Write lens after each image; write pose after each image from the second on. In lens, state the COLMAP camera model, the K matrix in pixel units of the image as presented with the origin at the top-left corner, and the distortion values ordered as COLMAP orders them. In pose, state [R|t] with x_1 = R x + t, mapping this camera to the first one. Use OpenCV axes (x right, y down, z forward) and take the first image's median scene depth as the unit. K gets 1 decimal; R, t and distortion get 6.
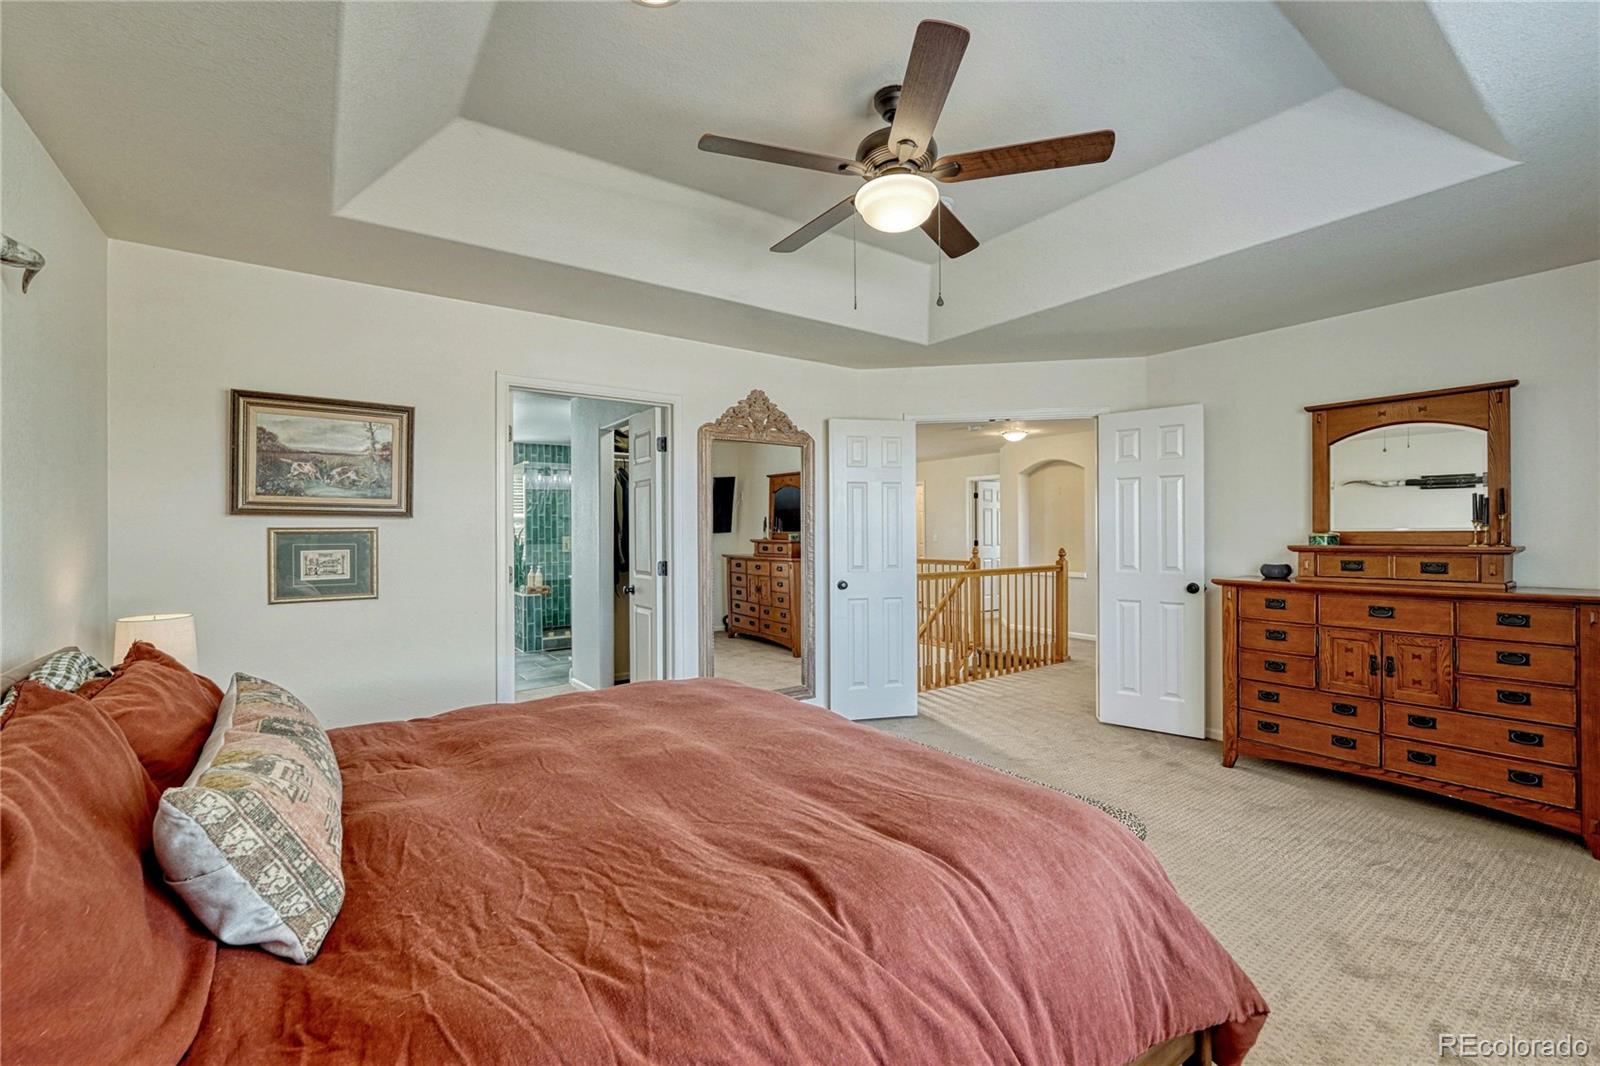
lens RADIAL K [[664.9, 0, 799.3], [0, 664.9, 531.1], [0, 0, 1]] dist [-0.000180, -0.000064]
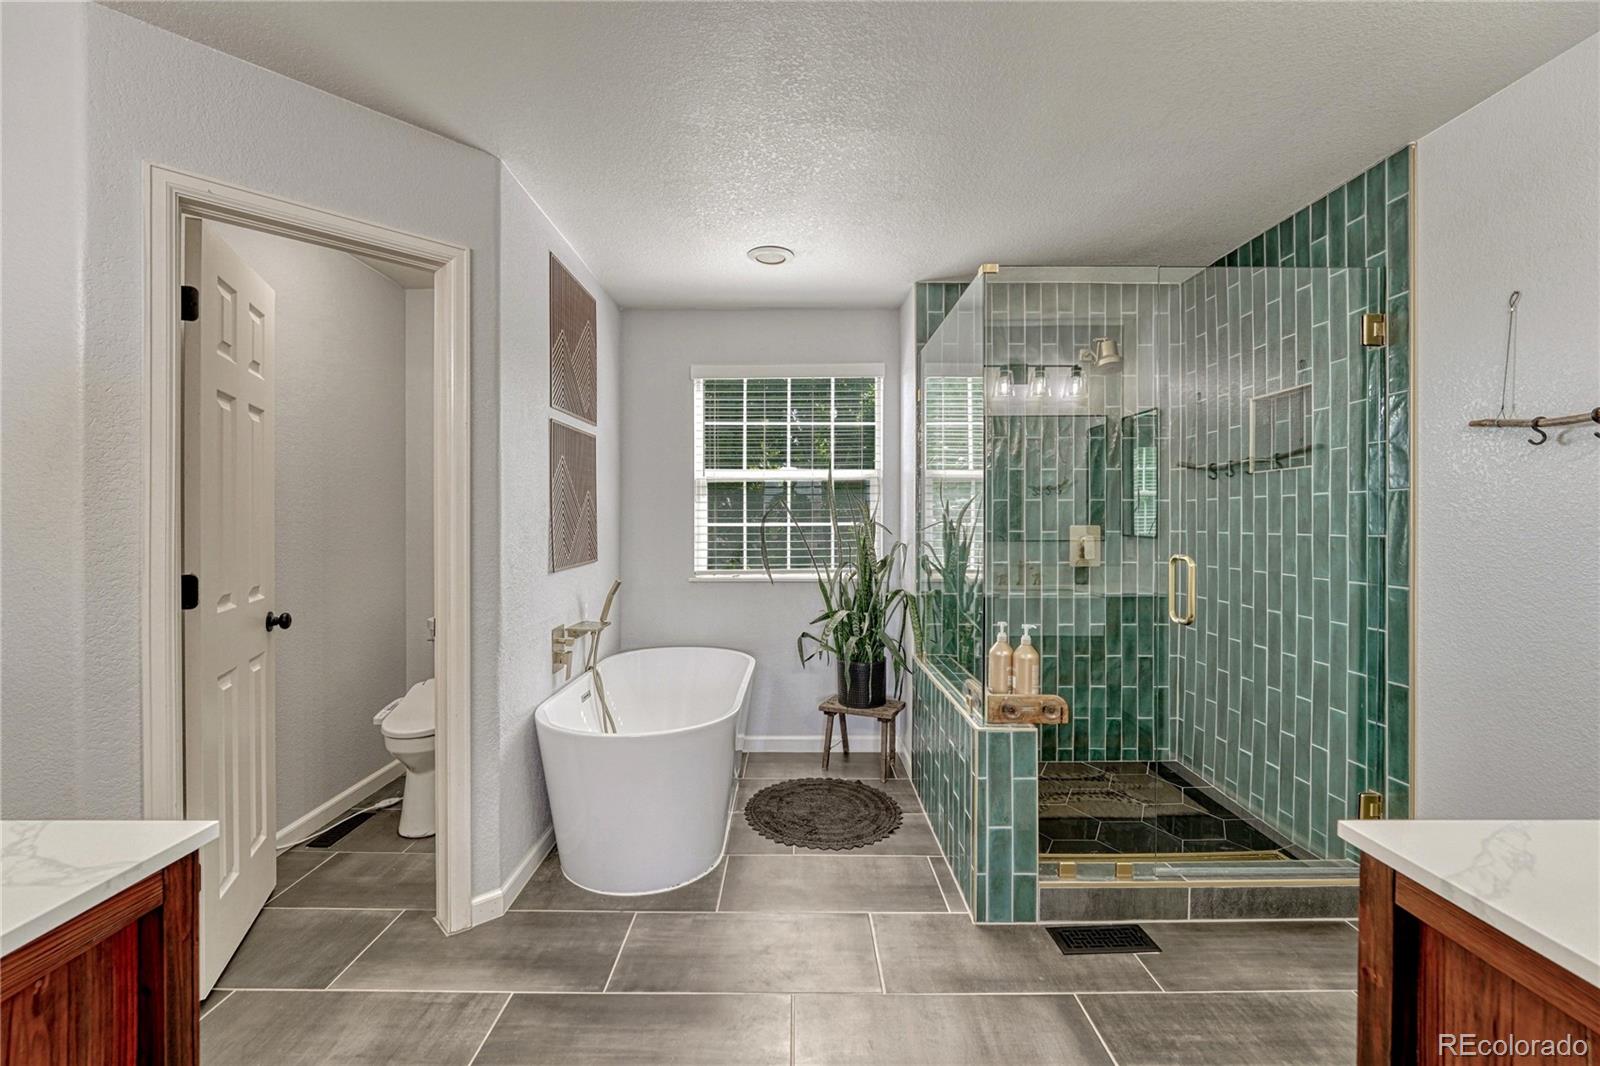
lens RADIAL K [[664.9, 0, 799.2], [0, 664.9, 535.6], [0, 0, 1]] dist [-0.000180, -0.000064]
pose [[0.812763, 0.009189, -0.582521, -0.306204], [-0.003264, 0.999932, 0.011219, 0.011992], [0.582585, -0.007217, 0.812738, 0.713177]]
